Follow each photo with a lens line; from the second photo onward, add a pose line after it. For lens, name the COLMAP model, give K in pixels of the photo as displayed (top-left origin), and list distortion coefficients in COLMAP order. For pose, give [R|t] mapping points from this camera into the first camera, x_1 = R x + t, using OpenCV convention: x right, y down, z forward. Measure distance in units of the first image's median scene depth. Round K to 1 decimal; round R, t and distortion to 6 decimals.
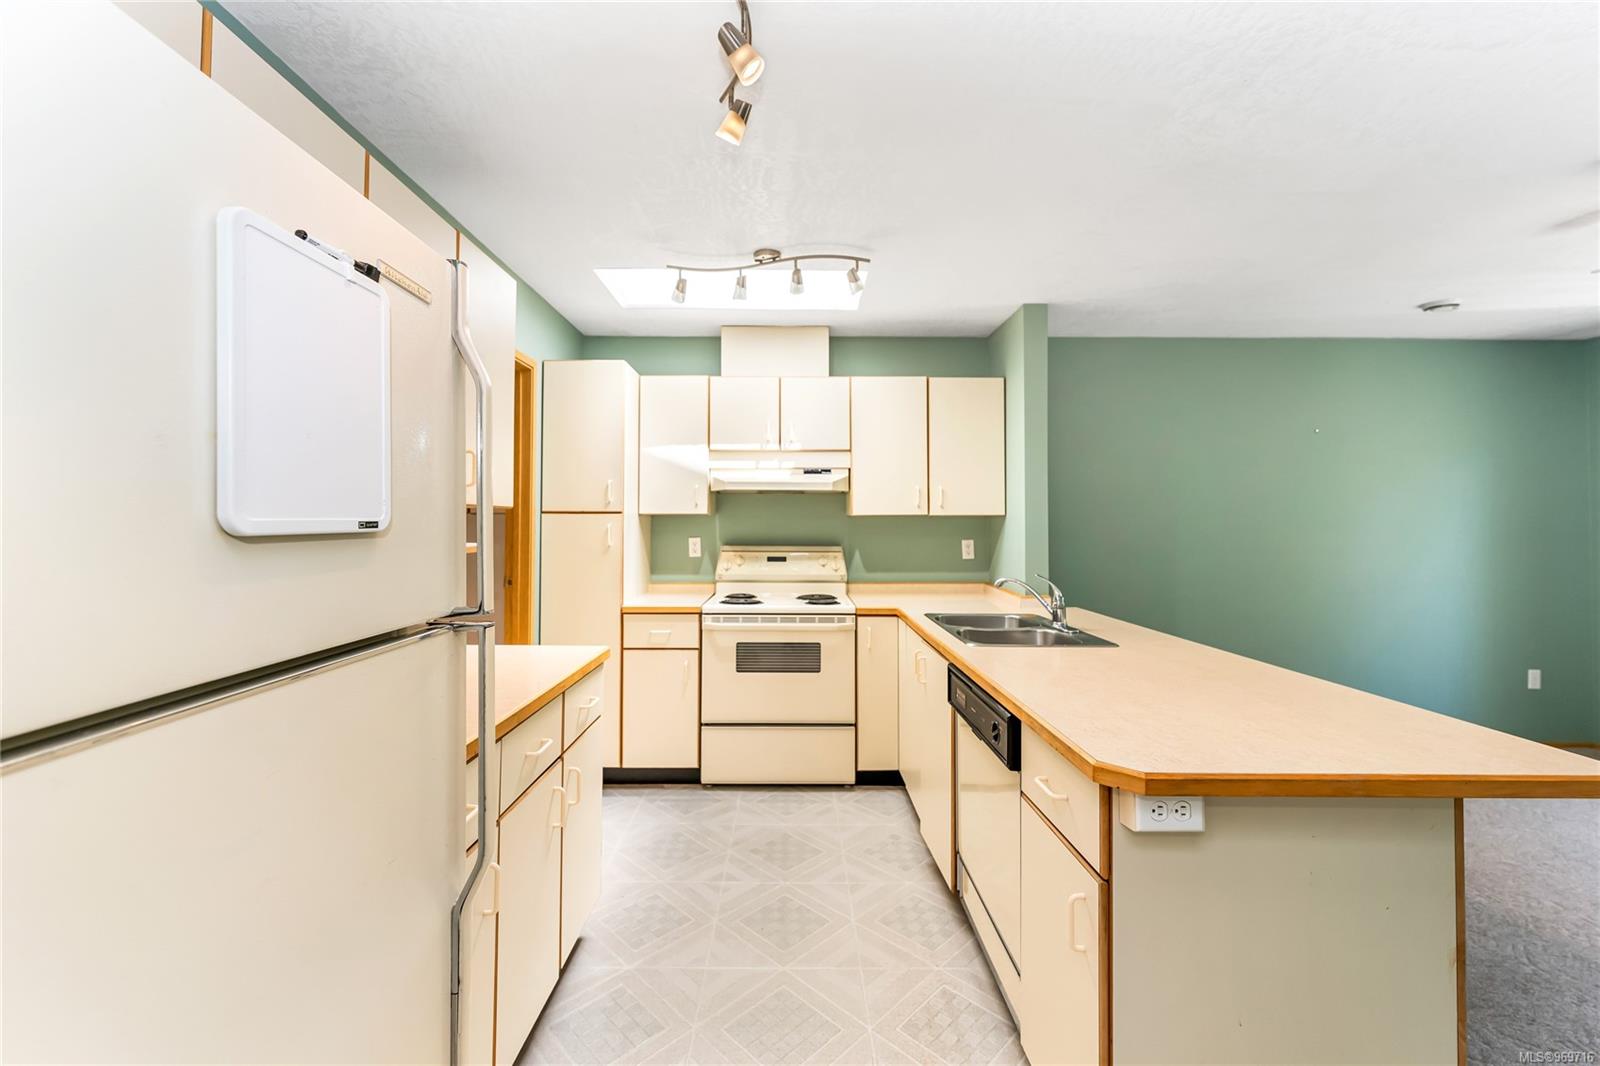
lens RADIAL K [[647.1, 0, 793.4], [0, 647.1, 526.8], [0, 0, 1]] dist [0.000767, 0.000025]
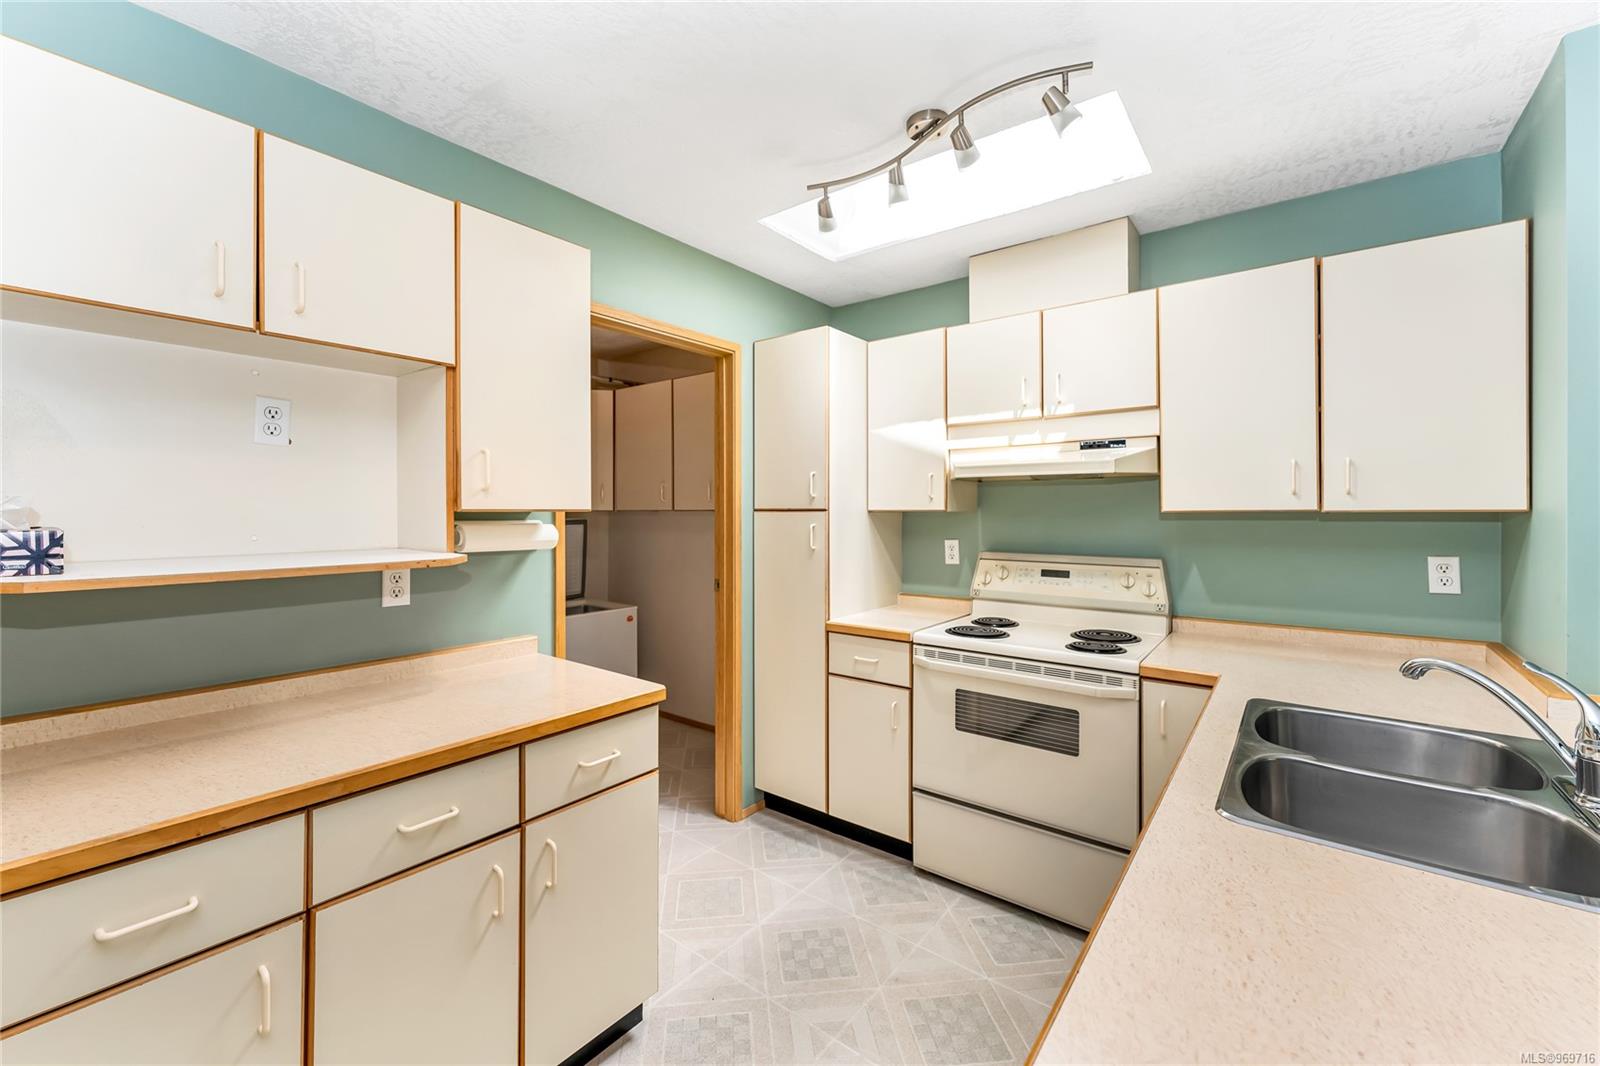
lens RADIAL K [[643.3, 0, 797.6], [0, 643.3, 523.2], [0, 0, 1]] dist [-0.004961, 0.000004]
pose [[0.782459, 0.007706, -0.622654, 0.201376], [0.001050, 0.999906, 0.013695, -0.015061], [0.622701, -0.011369, 0.782377, 0.302125]]
